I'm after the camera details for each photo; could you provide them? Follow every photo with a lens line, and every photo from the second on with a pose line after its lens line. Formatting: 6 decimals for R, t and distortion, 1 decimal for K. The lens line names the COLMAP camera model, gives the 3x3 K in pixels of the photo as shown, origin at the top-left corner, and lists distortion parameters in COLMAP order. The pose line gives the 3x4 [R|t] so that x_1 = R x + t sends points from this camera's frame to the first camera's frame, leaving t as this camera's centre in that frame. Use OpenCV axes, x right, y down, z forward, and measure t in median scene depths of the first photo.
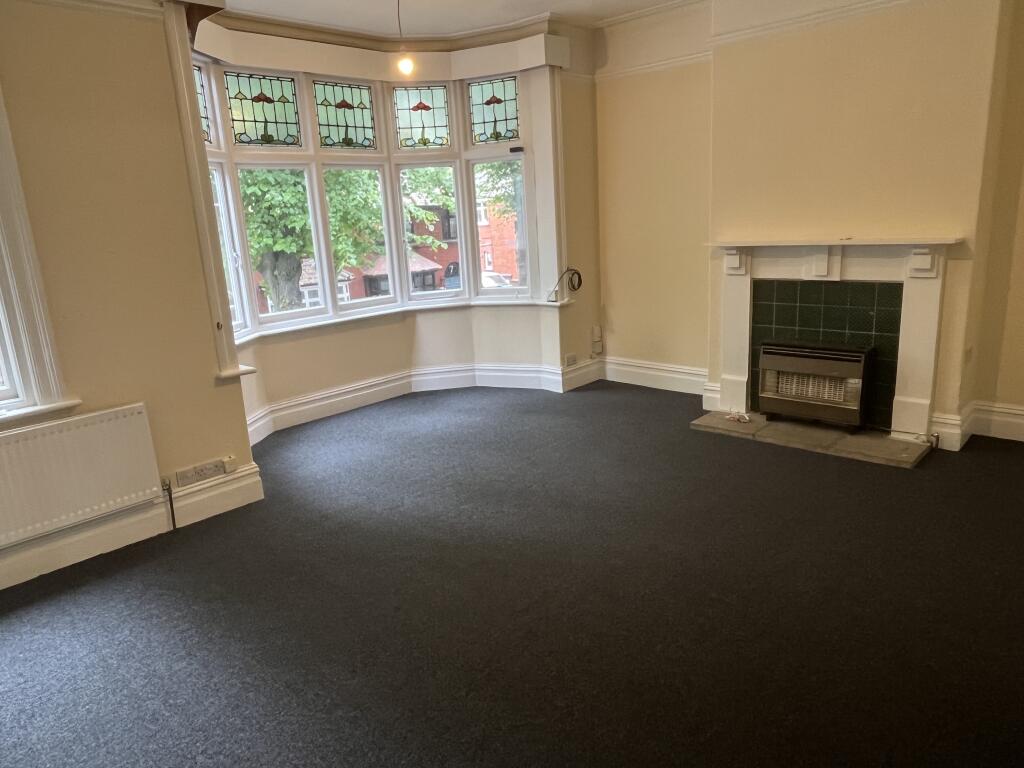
lens RADIAL K [[690.1, 0, 512.0], [0, 690.1, 384.0], [0, 0, 1]] dist [0.001762, -0.002025]
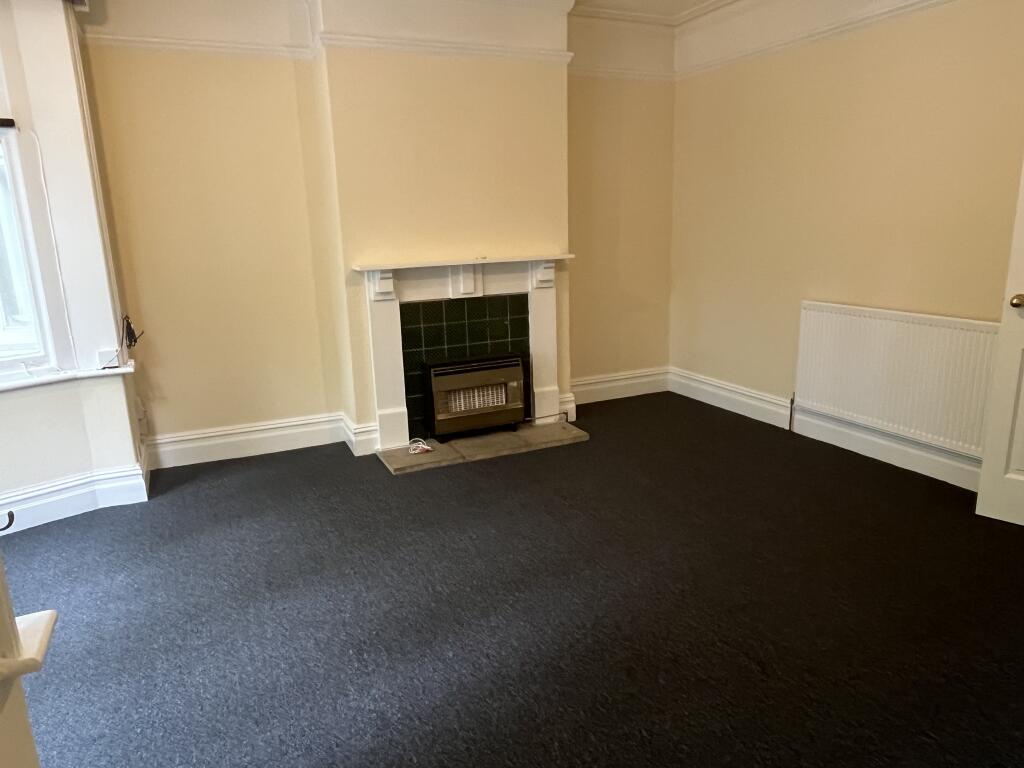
lens RADIAL K [[690.1, 0, 512.0], [0, 690.1, 384.0], [0, 0, 1]] dist [0.001762, -0.002025]
pose [[0.377434, -0.170641, 0.910179, -0.504394], [0.230033, 0.969345, 0.086343, -0.096745], [-0.897011, 0.176783, 0.405117, 0.529352]]
